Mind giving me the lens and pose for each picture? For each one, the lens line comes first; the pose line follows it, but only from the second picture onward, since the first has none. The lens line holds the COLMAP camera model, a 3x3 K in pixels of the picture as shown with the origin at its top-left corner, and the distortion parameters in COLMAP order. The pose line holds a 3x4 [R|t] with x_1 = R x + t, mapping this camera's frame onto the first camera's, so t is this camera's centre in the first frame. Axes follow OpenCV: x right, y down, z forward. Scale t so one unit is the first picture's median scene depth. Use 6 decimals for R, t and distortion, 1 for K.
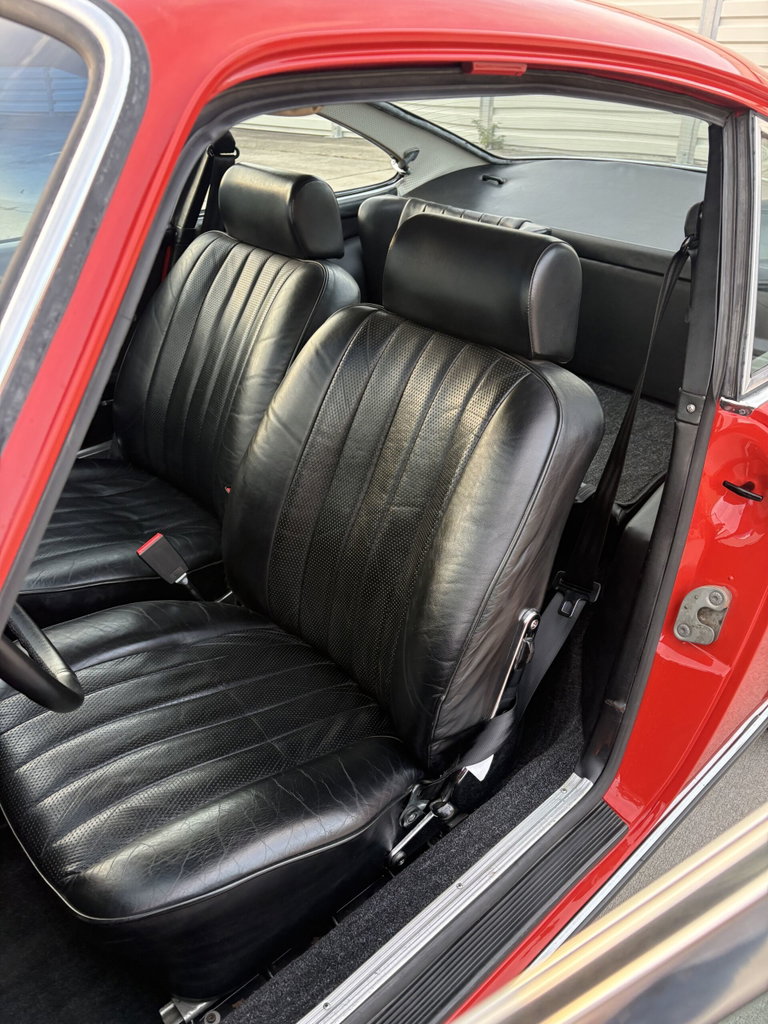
lens RADIAL K [[778.7, 0, 383.5], [0, 778.7, 511.7], [0, 0, 1]] dist [0.035754, -0.041035]
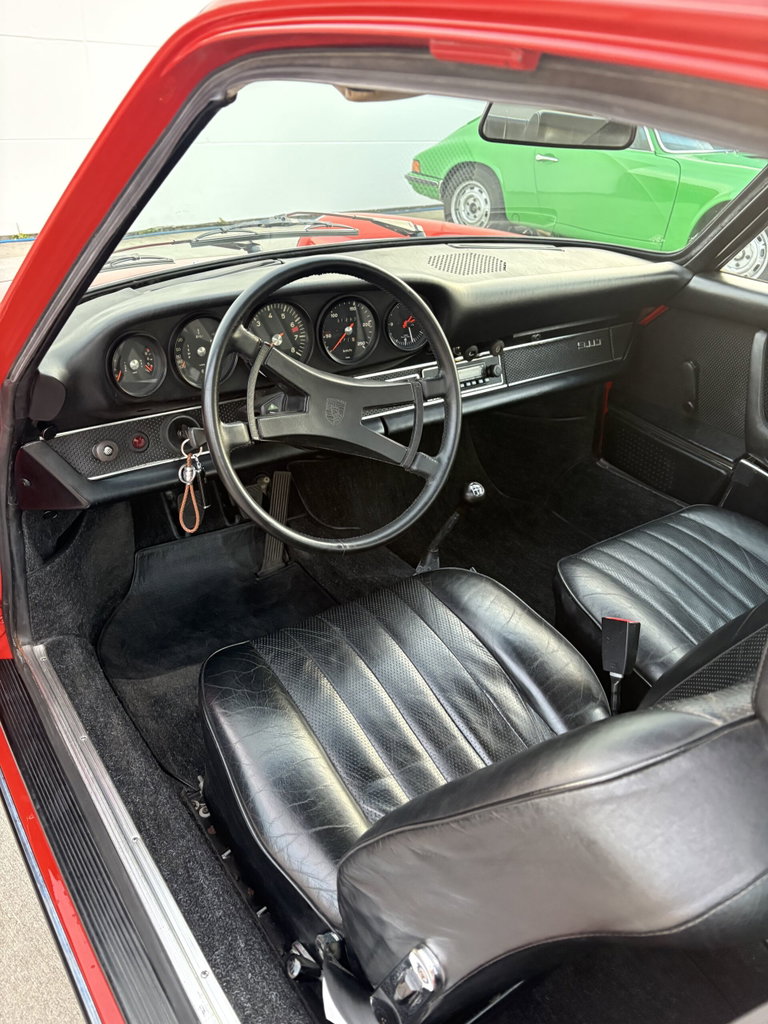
lens RADIAL K [[778.7, 0, 383.5], [0, 778.7, 512.2], [0, 0, 1]] dist [0.035754, -0.041035]
pose [[-0.100163, 0.476151, -0.873640, 0.646211], [-0.561597, 0.697760, 0.444680, -0.417334], [0.821326, 0.535174, 0.197516, 0.771671]]
